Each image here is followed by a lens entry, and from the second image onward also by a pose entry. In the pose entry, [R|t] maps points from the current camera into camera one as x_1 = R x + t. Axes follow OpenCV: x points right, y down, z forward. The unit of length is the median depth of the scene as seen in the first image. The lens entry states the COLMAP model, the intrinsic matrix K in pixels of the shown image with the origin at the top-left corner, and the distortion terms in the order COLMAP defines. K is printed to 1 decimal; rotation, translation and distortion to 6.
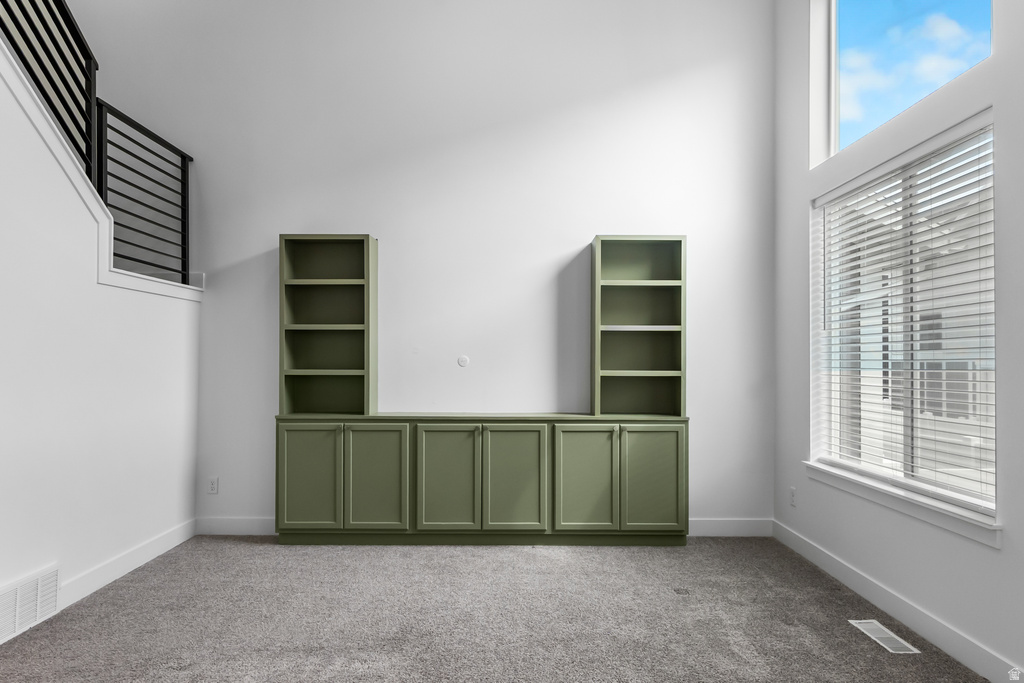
lens RADIAL K [[615.6, 0, 503.4], [0, 615.6, 354.9], [0, 0, 1]] dist [-0.013145, -0.000910]
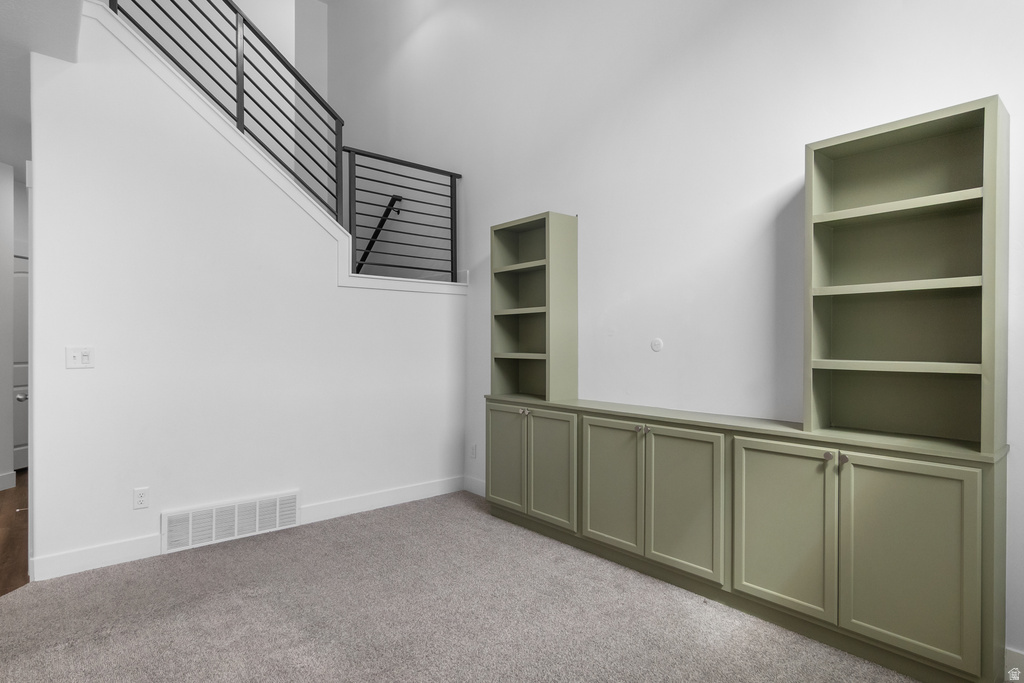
lens RADIAL K [[528.9, 0, 512.7], [0, 528.9, 346.0], [0, 0, 1]] dist [-0.016039, 0.000344]
pose [[0.659026, 0.000863, -0.752119, 0.363530], [0.009875, 0.999903, 0.009801, 0.003167], [0.752055, -0.013886, 0.658954, 0.424553]]
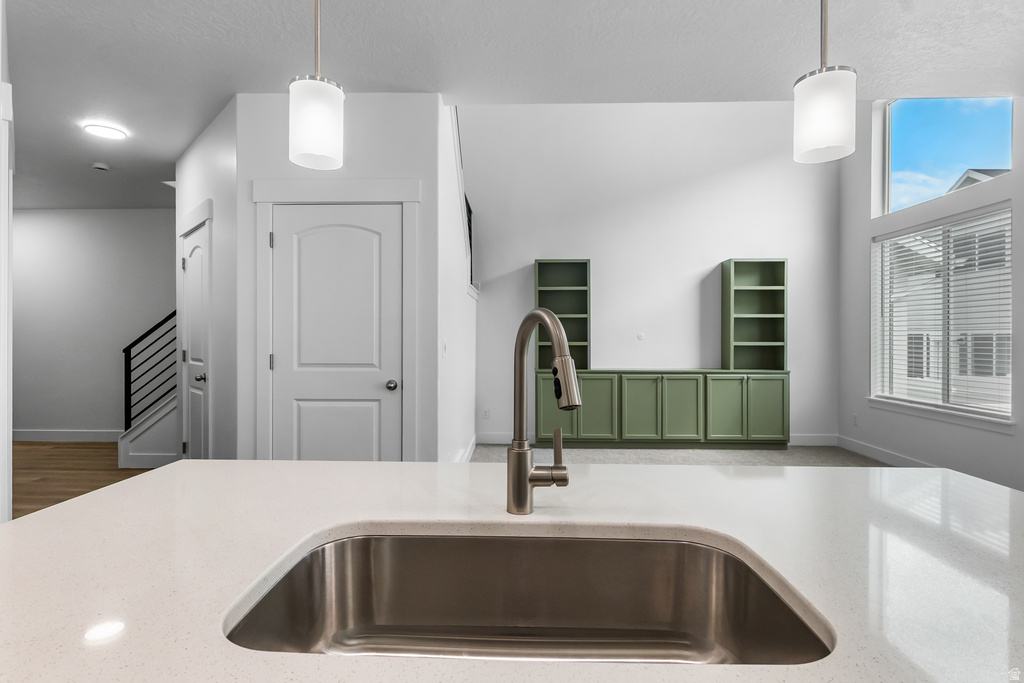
lens RADIAL K [[481.6, 0, 516.7], [0, 481.6, 333.2], [0, 0, 1]] dist [-0.003818, -0.002058]
pose [[0.999412, -0.004192, -0.034037, -0.376236], [0.004475, 0.999956, 0.008227, -0.010921], [0.034001, -0.008374, 0.999387, -0.293723]]
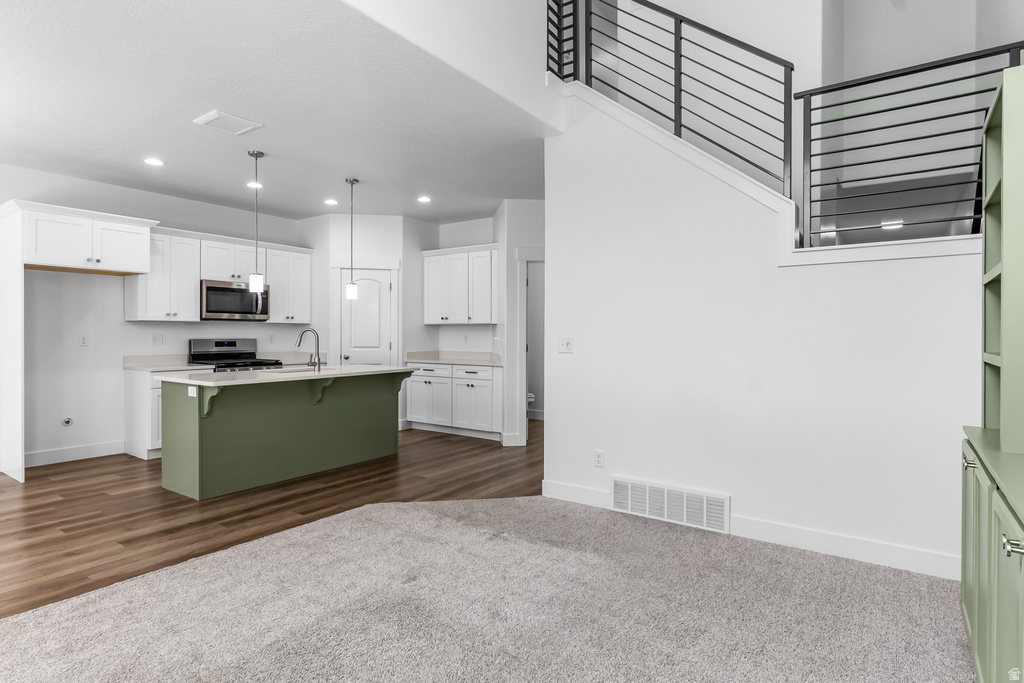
lens RADIAL K [[528.9, 0, 508.8], [0, 528.9, 342.1], [0, 0, 1]] dist [-0.016039, 0.000344]
pose [[-0.567467, 0.001114, -0.823395, 0.321750], [0.000814, 0.999999, 0.000792, 0.013240], [0.823396, -0.000220, -0.567468, 0.915139]]
